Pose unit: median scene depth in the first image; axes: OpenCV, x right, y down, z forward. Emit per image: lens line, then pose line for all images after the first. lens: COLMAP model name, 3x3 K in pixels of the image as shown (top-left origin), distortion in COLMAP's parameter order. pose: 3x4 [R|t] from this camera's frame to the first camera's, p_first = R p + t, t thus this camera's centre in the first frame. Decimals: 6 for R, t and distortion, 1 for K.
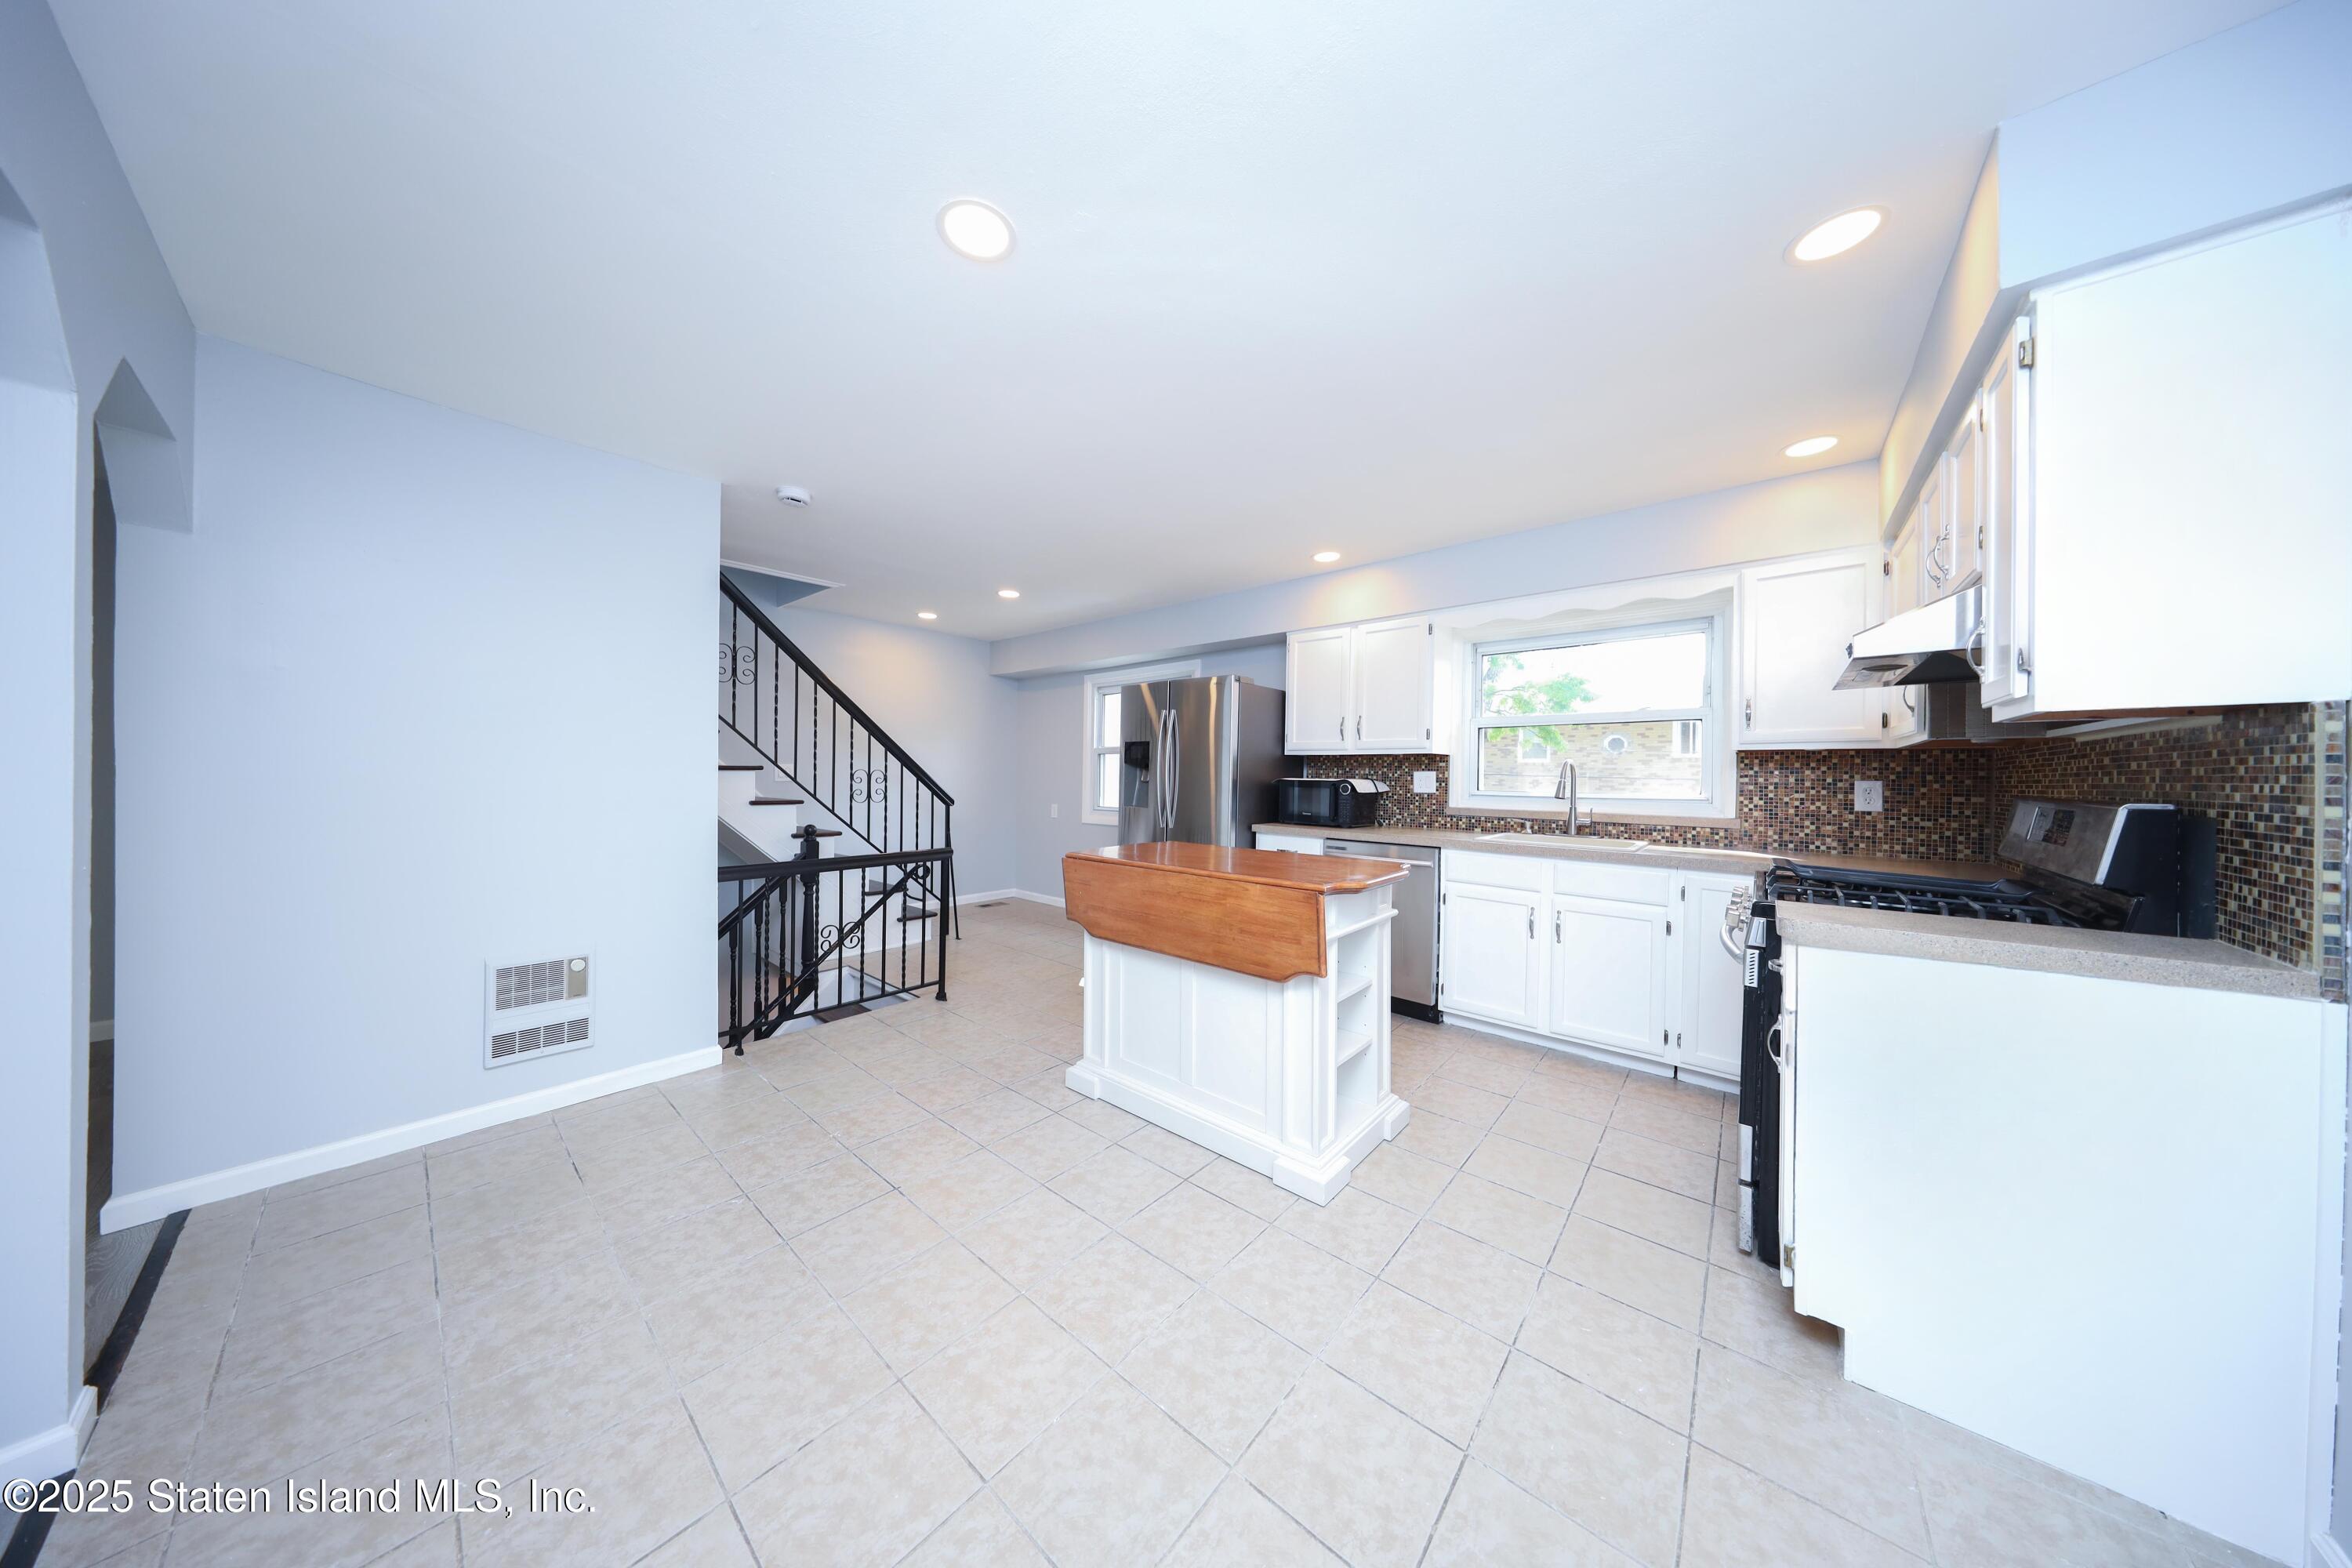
lens RADIAL K [[686.0, 0, 1160.7], [0, 686.0, 780.7], [0, 0, 1]] dist [0.002405, -0.000010]
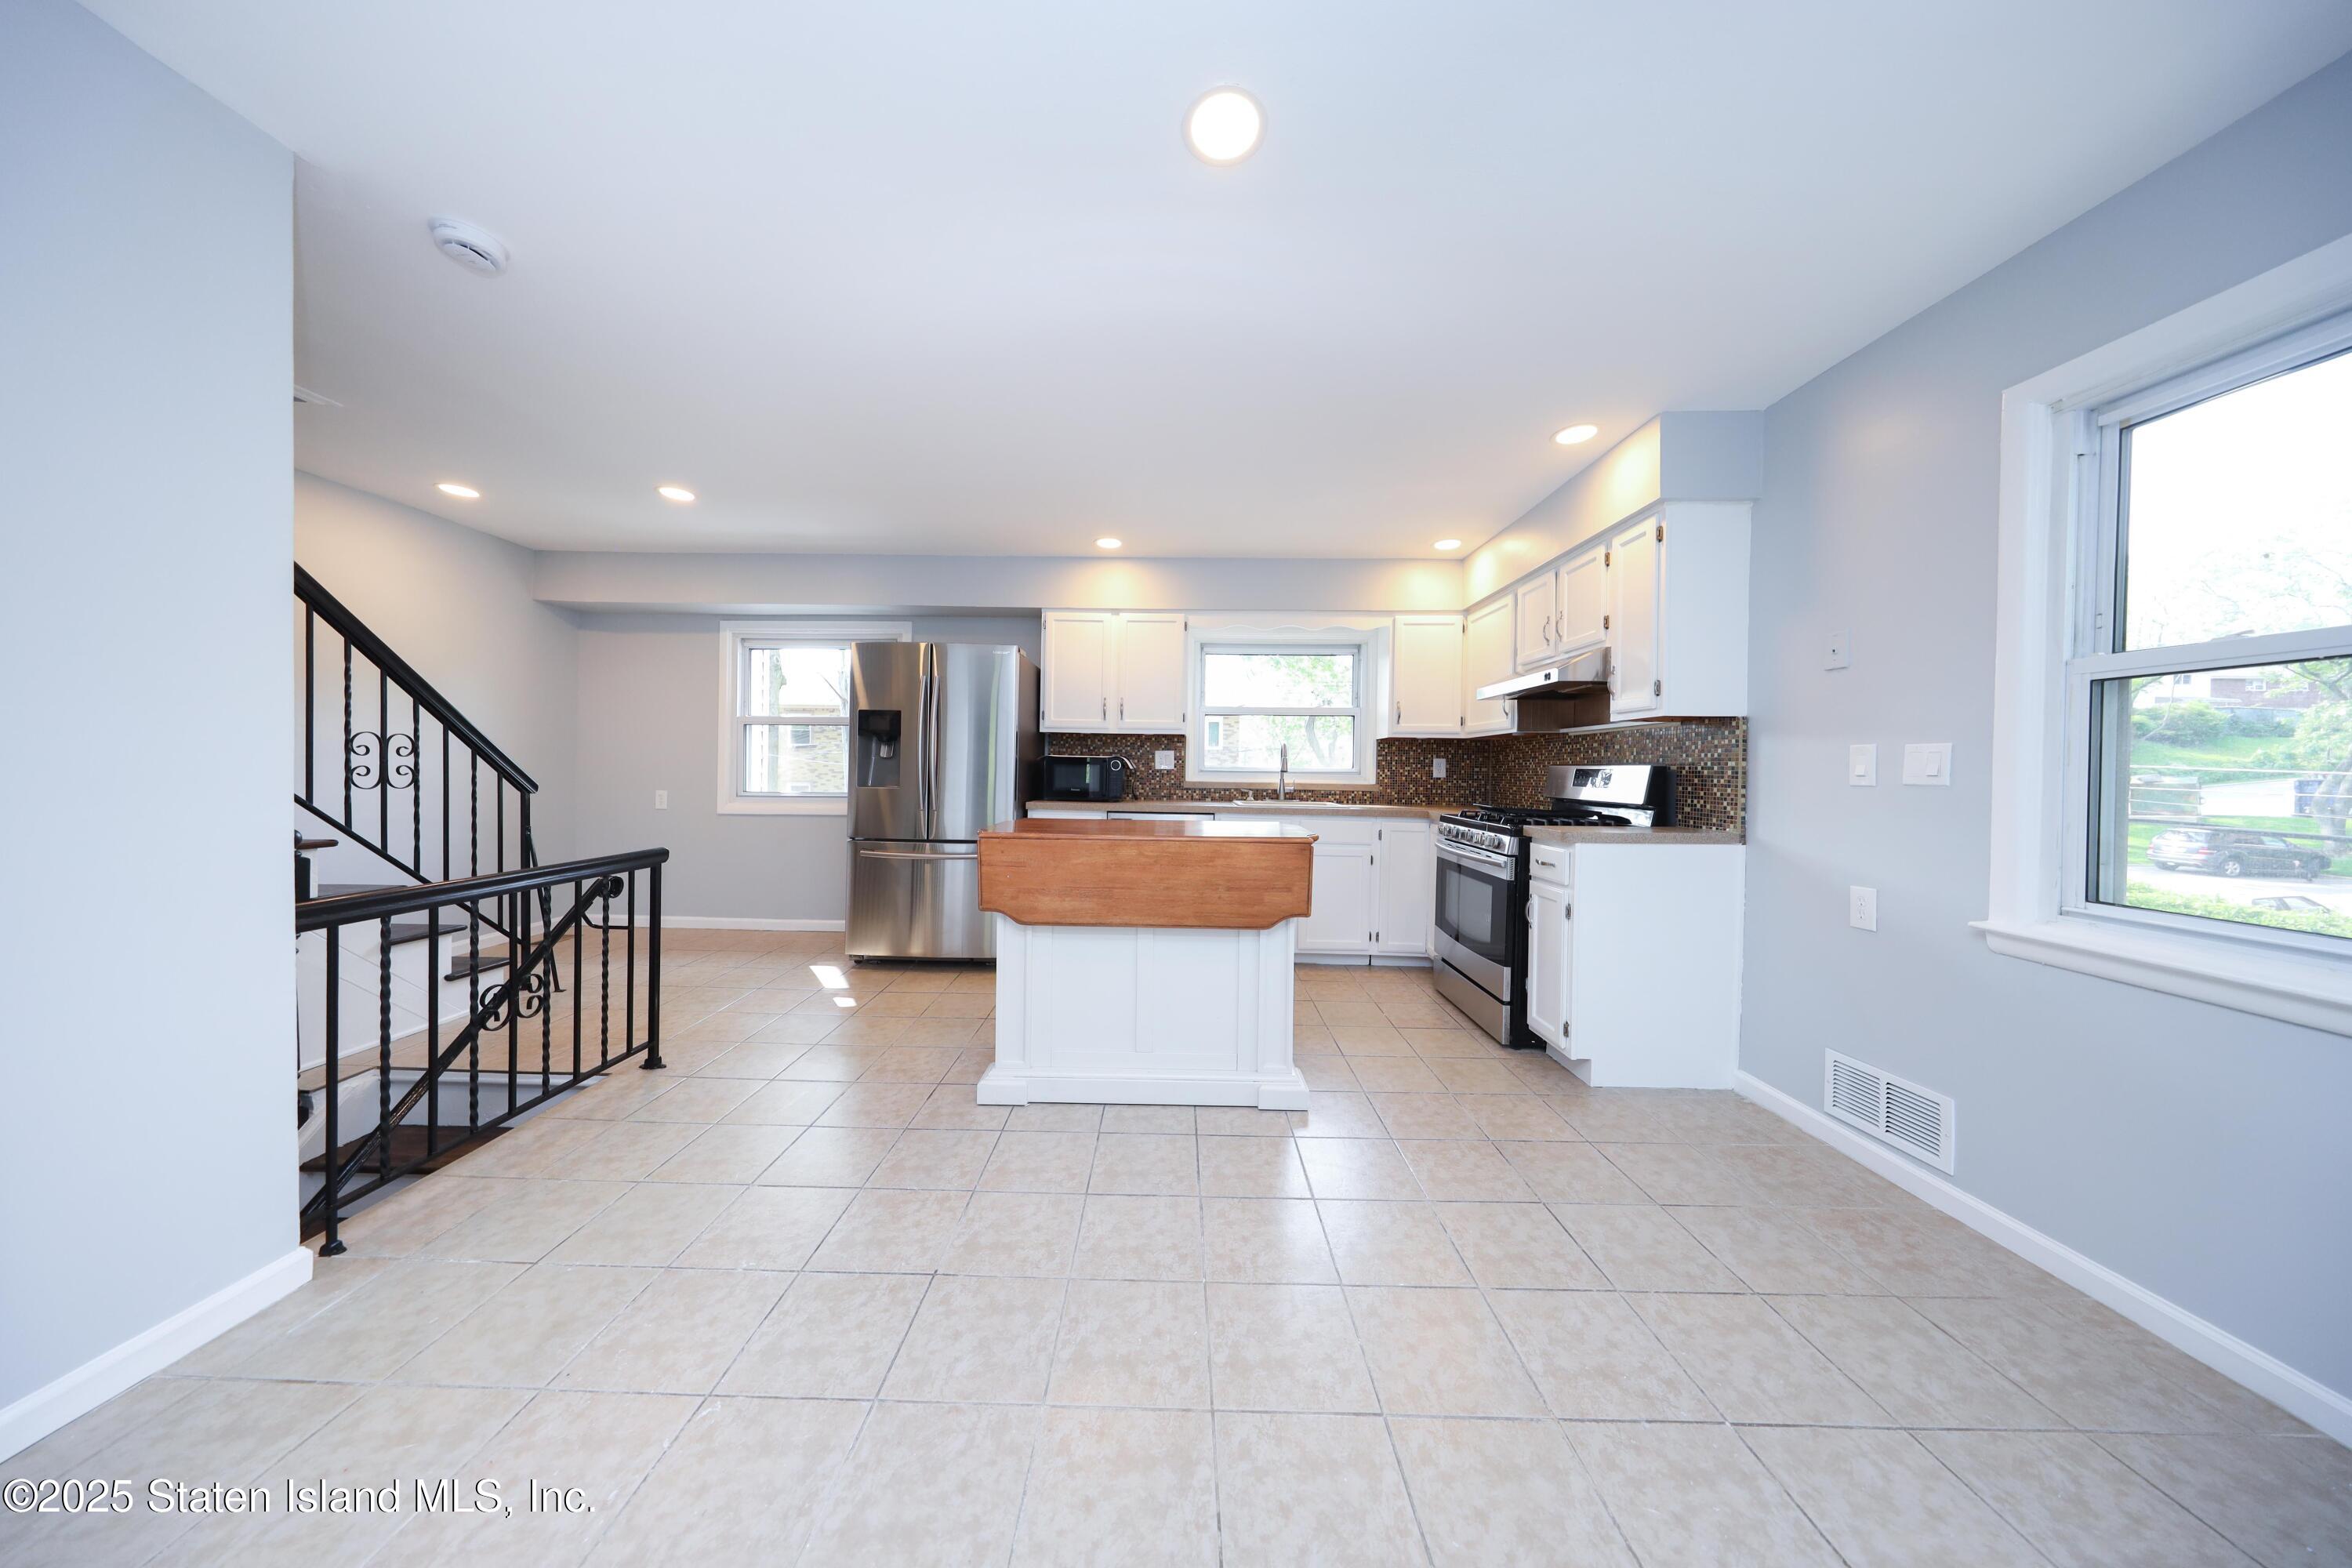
lens RADIAL K [[686.0, 0, 1167.6], [0, 686.0, 778.9], [0, 0, 1]] dist [0.002405, -0.000010]
pose [[0.757942, -0.010331, 0.652240, -0.372329], [-0.000227, 0.999870, 0.016102, 0.016605], [-0.652322, -0.012352, 0.757841, 0.141463]]
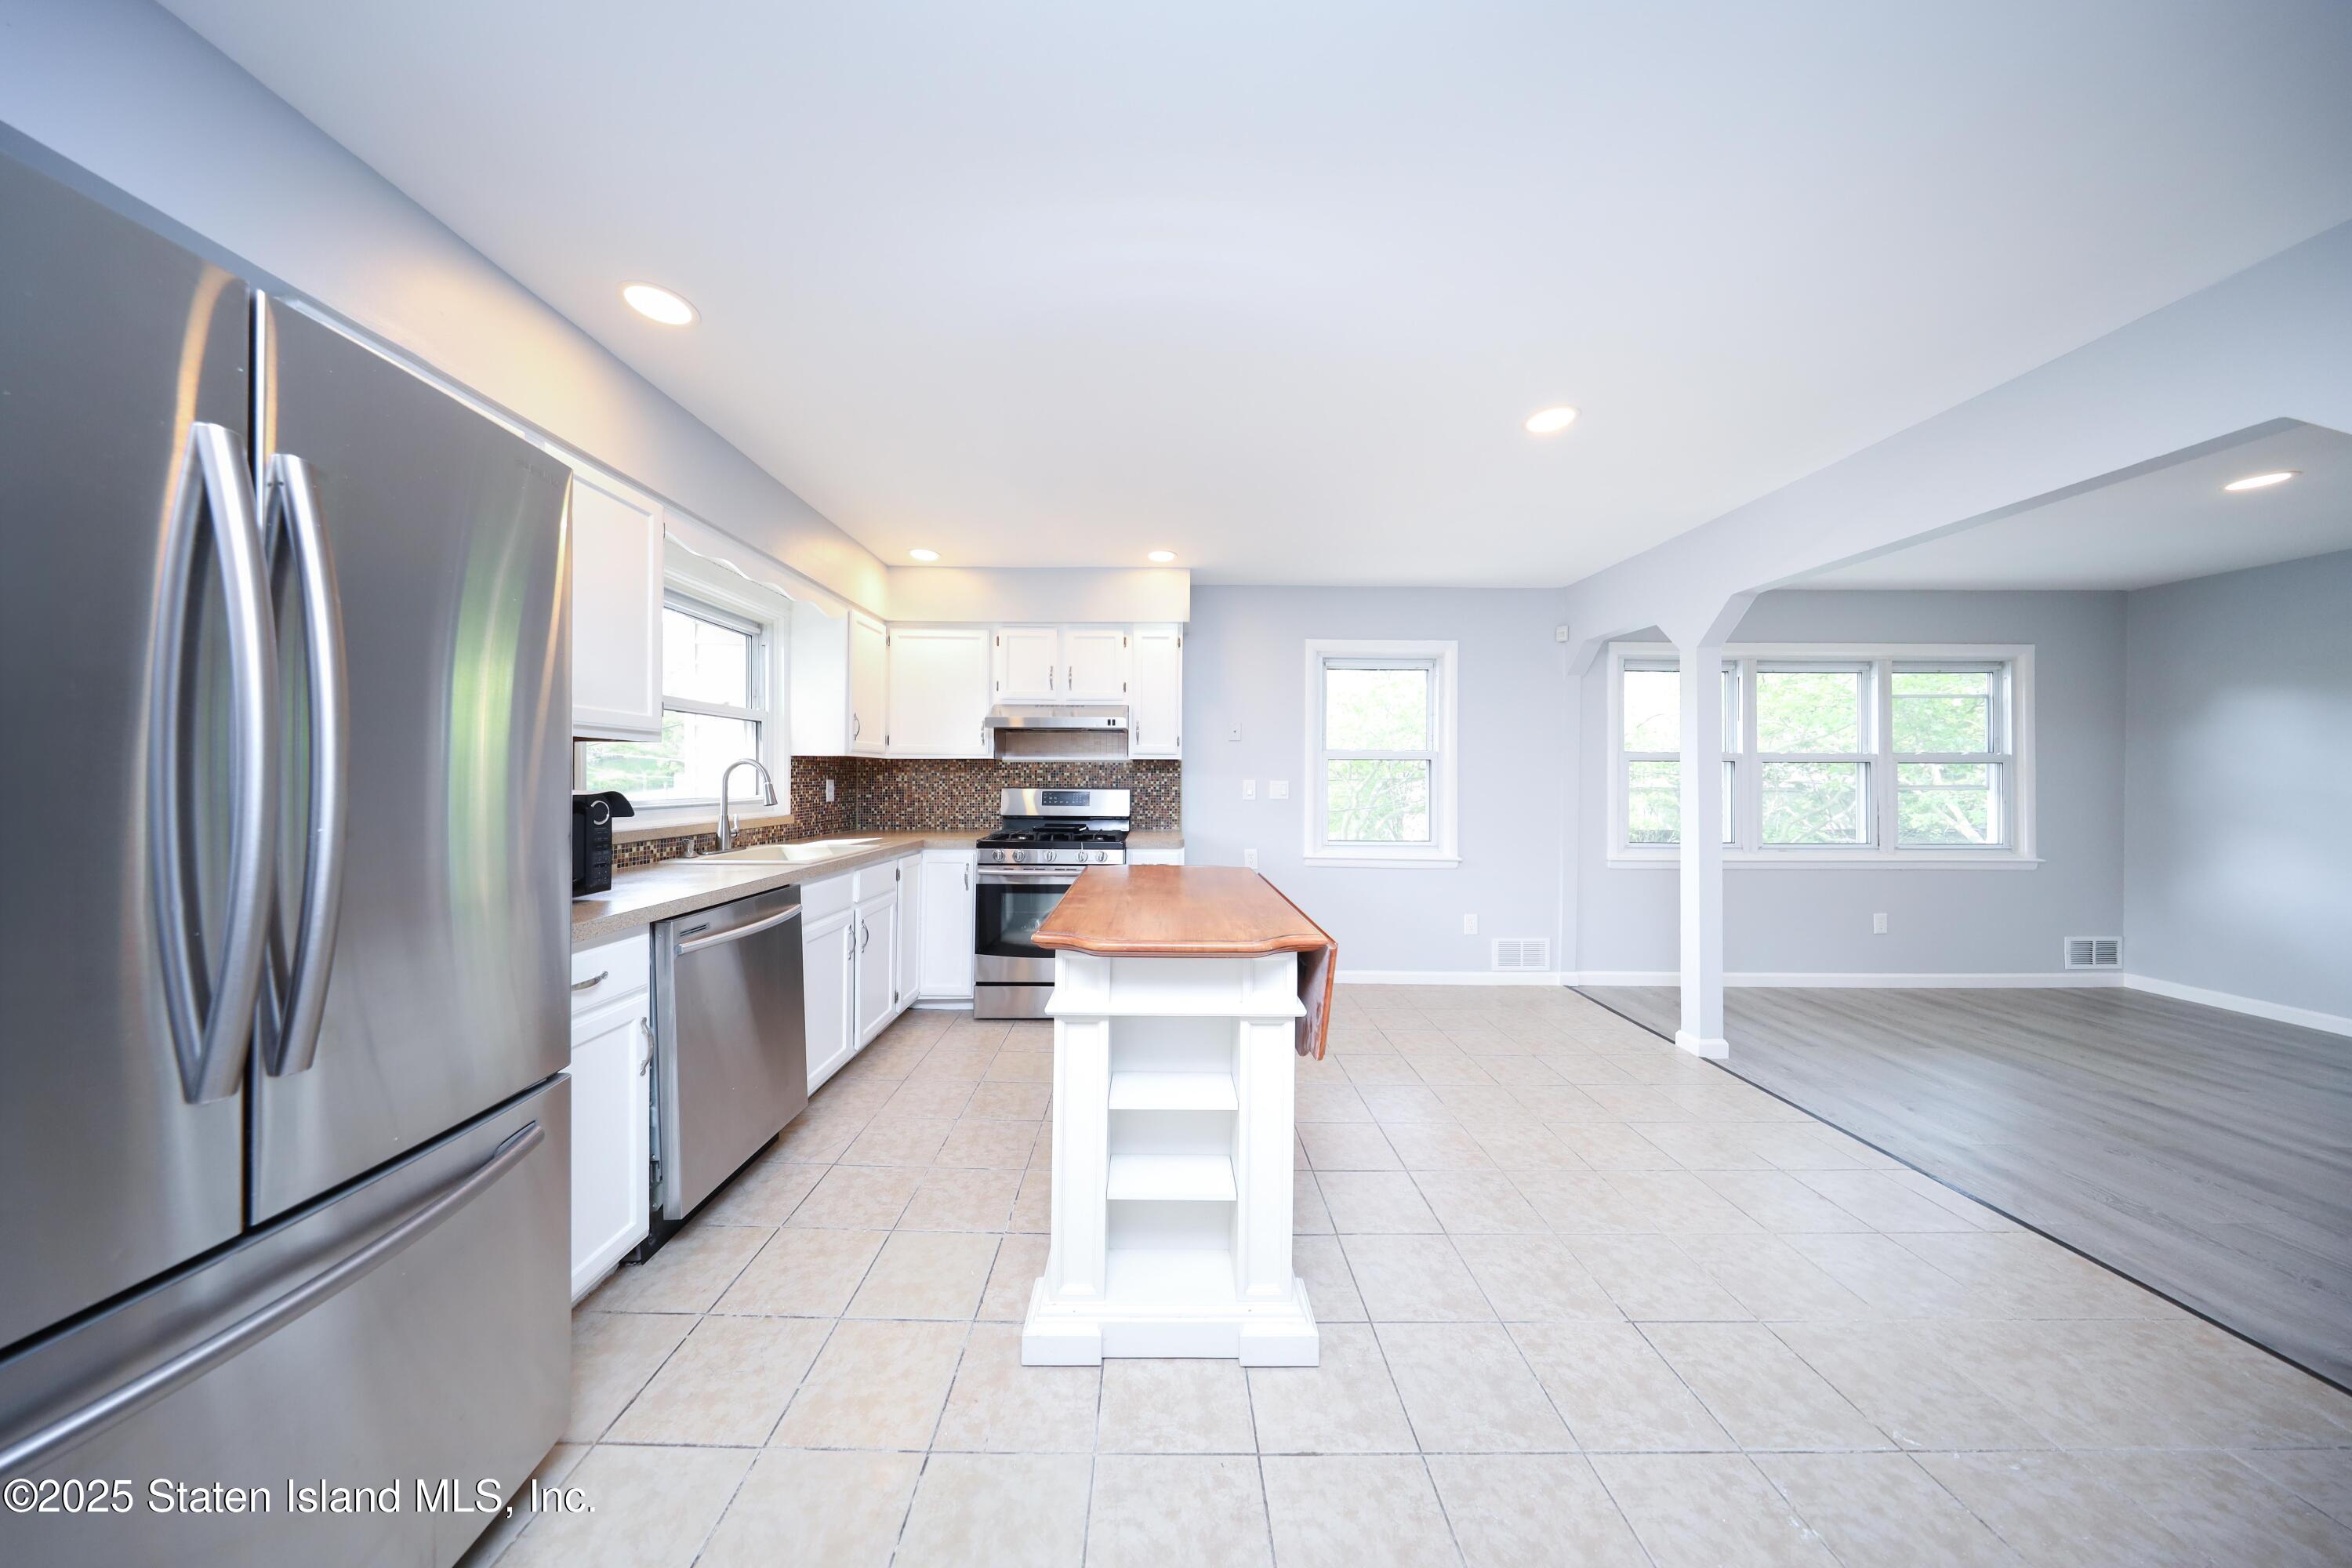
lens RADIAL K [[686.0, 0, 1168.5], [0, 686.0, 782.2], [0, 0, 1]] dist [0.002405, -0.000010]
pose [[-0.677665, -0.019216, 0.735120, -0.323965], [-0.007274, 0.999785, 0.019428, -0.019161], [-0.735335, 0.007819, -0.677659, 1.049218]]
